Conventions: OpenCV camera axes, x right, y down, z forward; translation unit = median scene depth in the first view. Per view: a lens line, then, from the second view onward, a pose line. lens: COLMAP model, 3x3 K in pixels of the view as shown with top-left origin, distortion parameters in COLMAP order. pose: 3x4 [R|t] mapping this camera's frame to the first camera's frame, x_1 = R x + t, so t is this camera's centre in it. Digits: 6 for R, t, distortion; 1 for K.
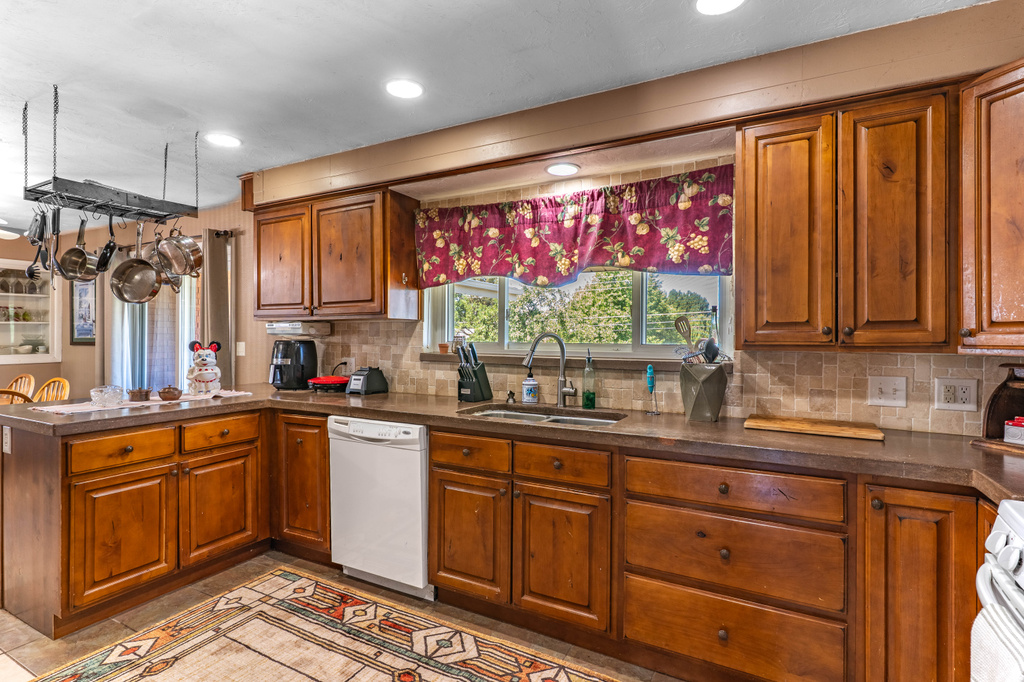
lens RADIAL K [[497.3, 0, 519.8], [0, 497.3, 337.4], [0, 0, 1]] dist [0.001886, -0.000361]
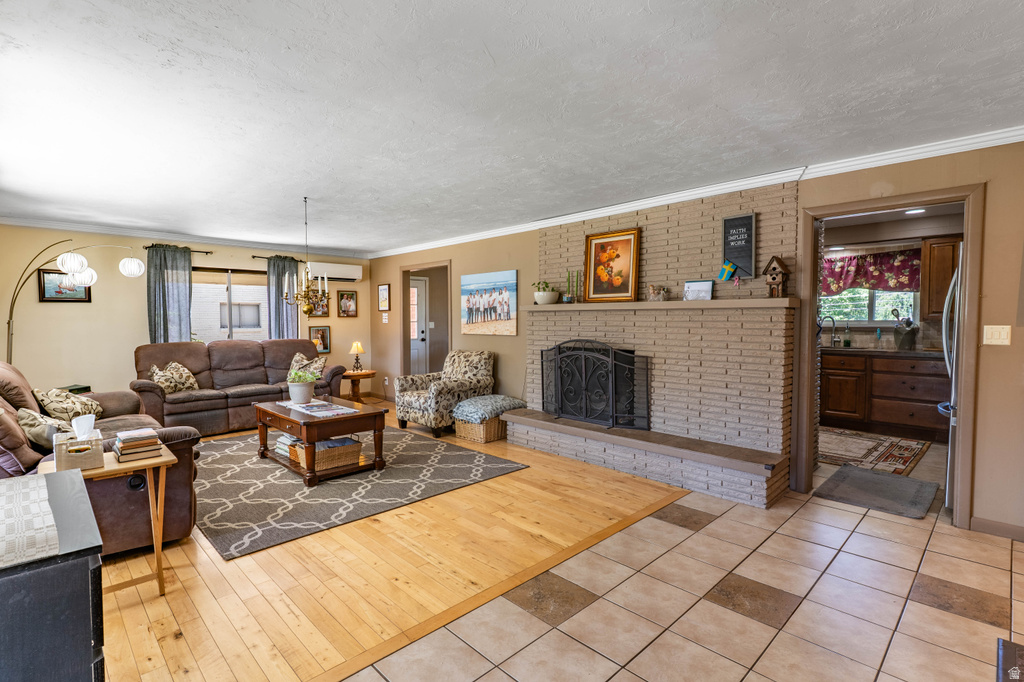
lens RADIAL K [[497.3, 0, 504.3], [0, 497.3, 339.5], [0, 0, 1]] dist [0.001886, -0.000361]
pose [[0.950344, 0.002531, -0.311192, -0.723457], [0.010772, 0.999100, 0.041023, -0.011391], [0.311016, -0.042338, 0.949461, -1.893075]]
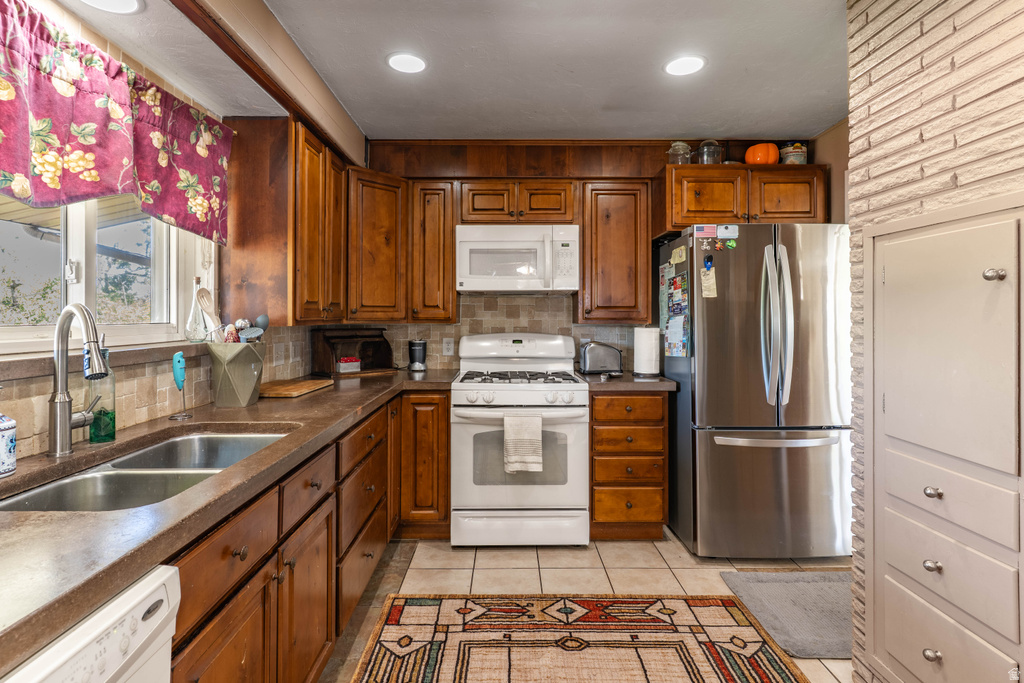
lens RADIAL K [[497.3, 0, 489.8], [0, 497.3, 310.8], [0, 0, 1]] dist [0.001886, -0.000361]
pose [[-0.438859, 0.002425, 0.898553, -0.583415], [-0.003394, 0.999985, -0.004357, -0.002476], [-0.898550, -0.004961, -0.438844, 0.893772]]
